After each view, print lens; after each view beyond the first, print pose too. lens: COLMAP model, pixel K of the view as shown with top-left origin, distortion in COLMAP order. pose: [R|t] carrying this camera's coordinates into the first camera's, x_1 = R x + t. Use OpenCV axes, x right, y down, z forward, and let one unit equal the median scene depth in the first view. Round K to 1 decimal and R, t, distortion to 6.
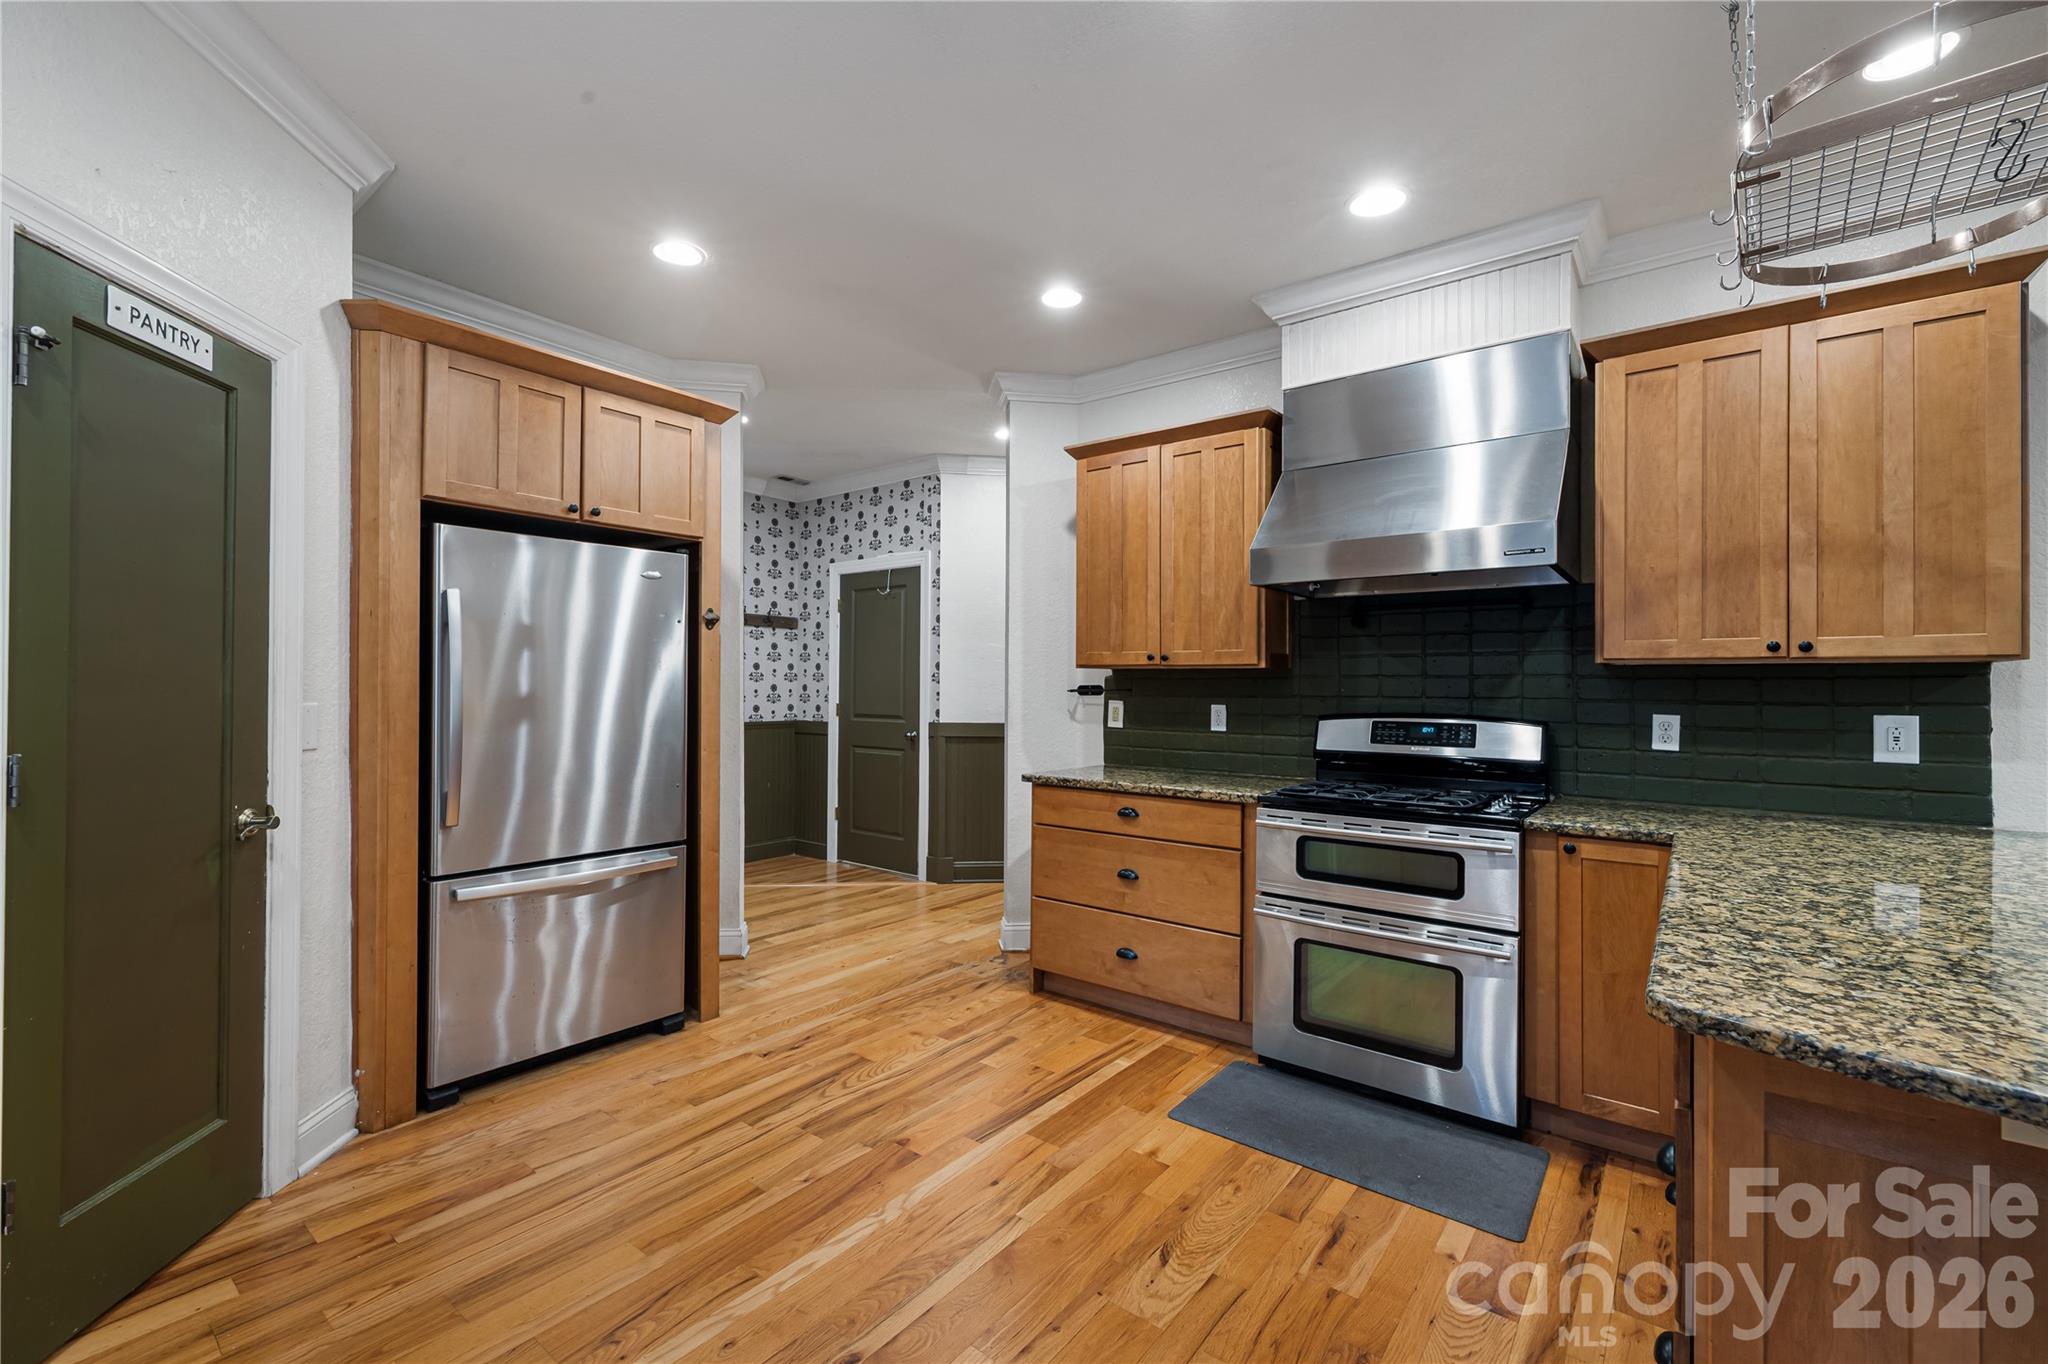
lens RADIAL K [[859.8, 0, 1005.6], [0, 859.8, 677.9], [0, 0, 1]] dist [0.001417, 0.000166]
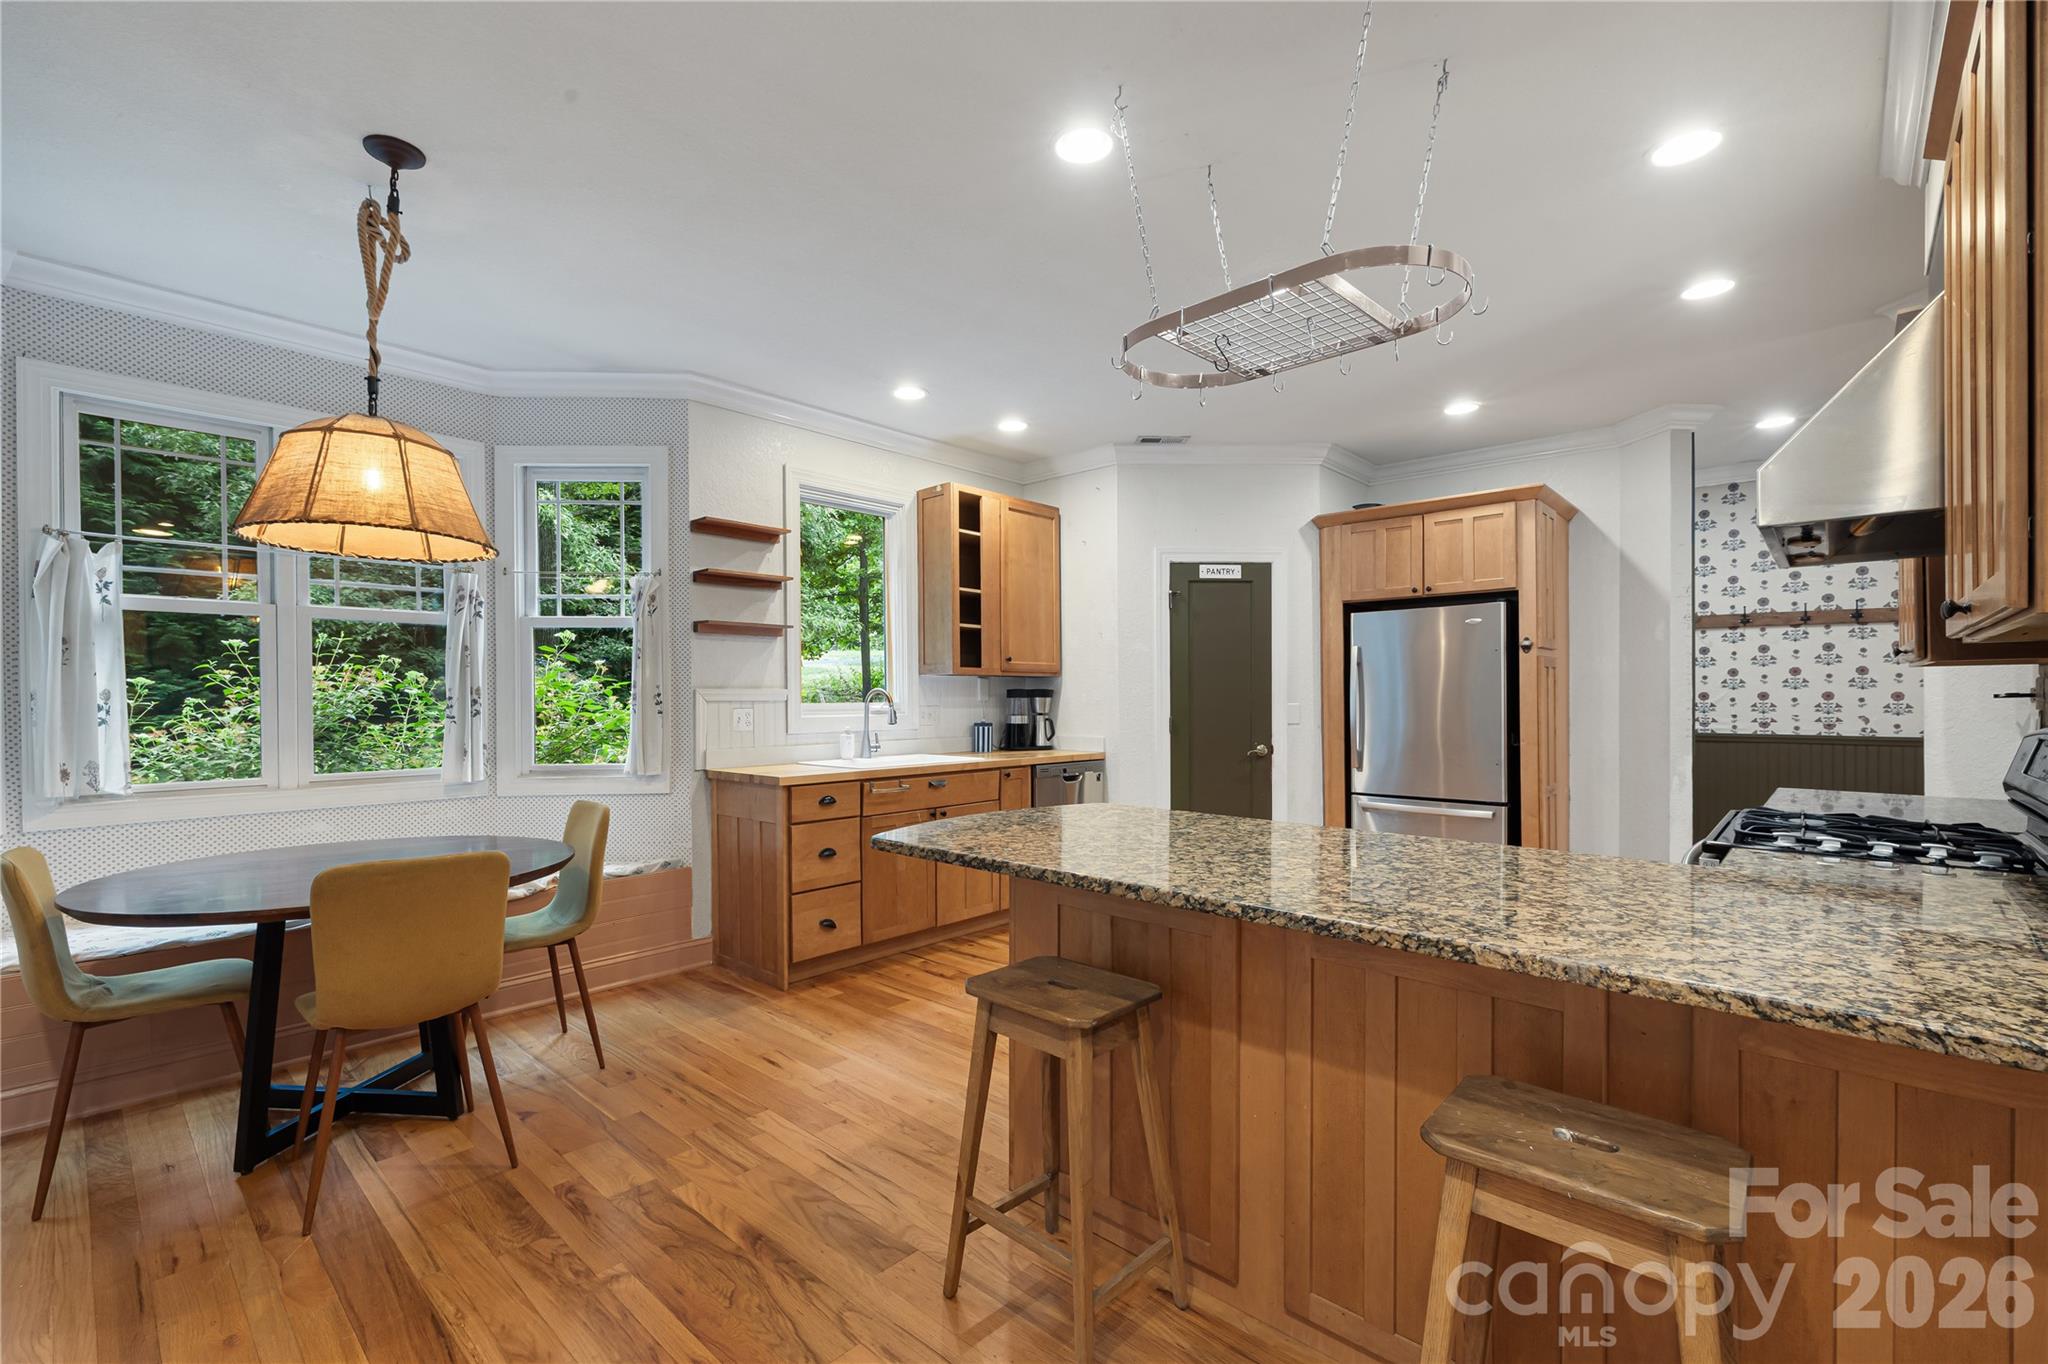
lens RADIAL K [[889.3, 0, 1011.3], [0, 889.3, 693.6], [0, 0, 1]] dist [0.002745, 0.000178]
pose [[-0.071469, -0.010578, -0.997387, 1.149688], [0.011836, 0.999864, -0.011453, 0.015061], [0.997373, -0.012624, -0.071334, 0.294914]]
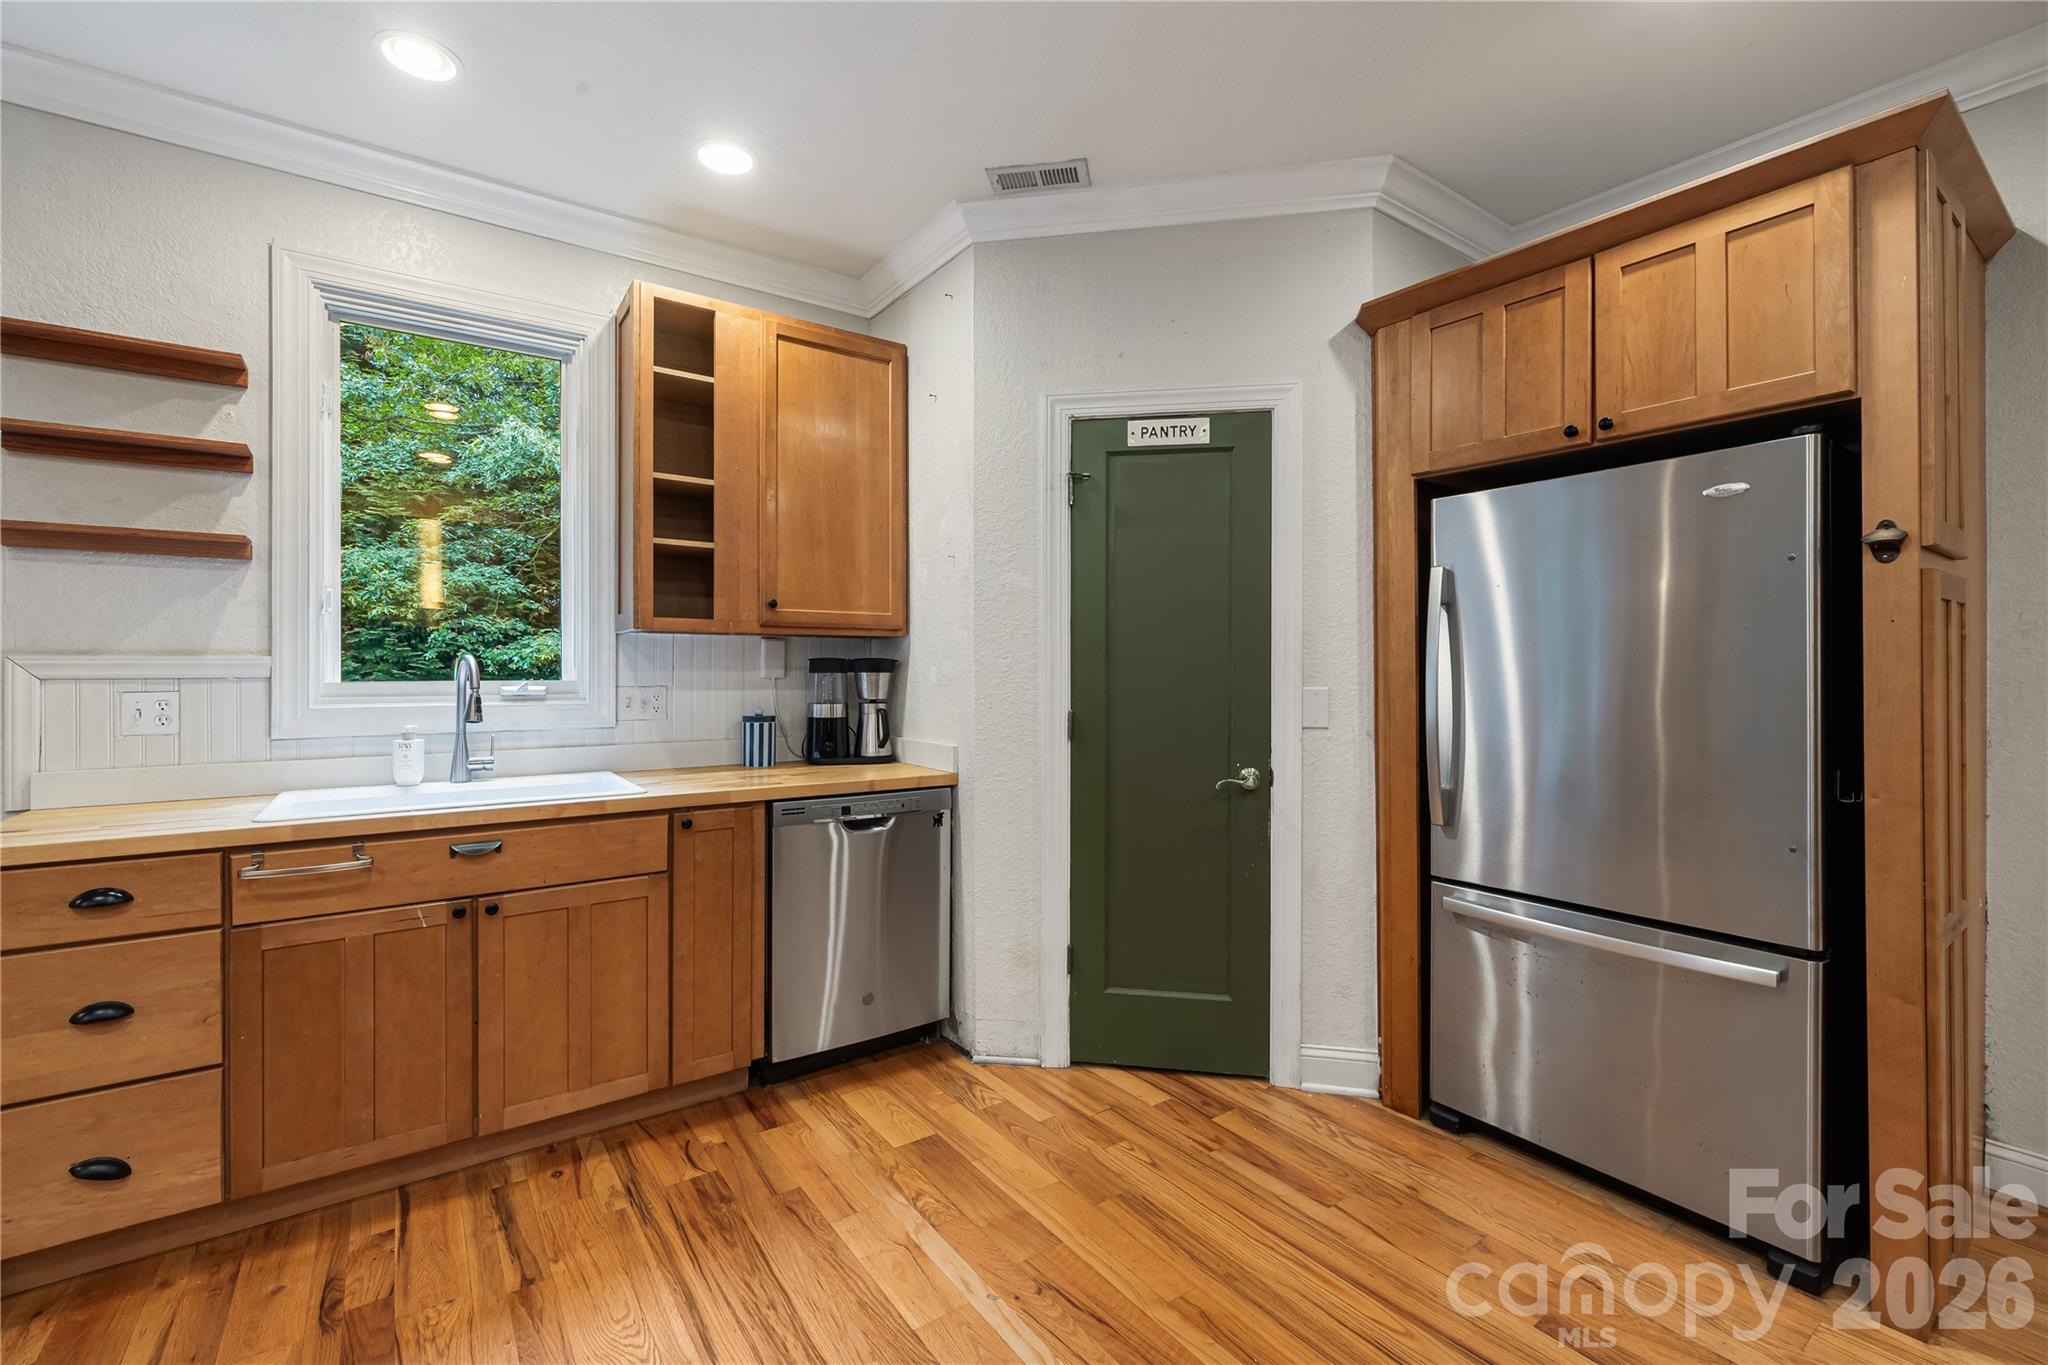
lens RADIAL K [[874.6, 0, 1014.2], [0, 874.6, 665.8], [0, 0, 1]] dist [0.000537, 0.000398]
pose [[-0.275662, -0.010915, -0.961193, 0.307417], [0.006101, 0.999896, -0.013104, 0.009570], [0.961235, -0.009477, -0.275566, 0.662691]]
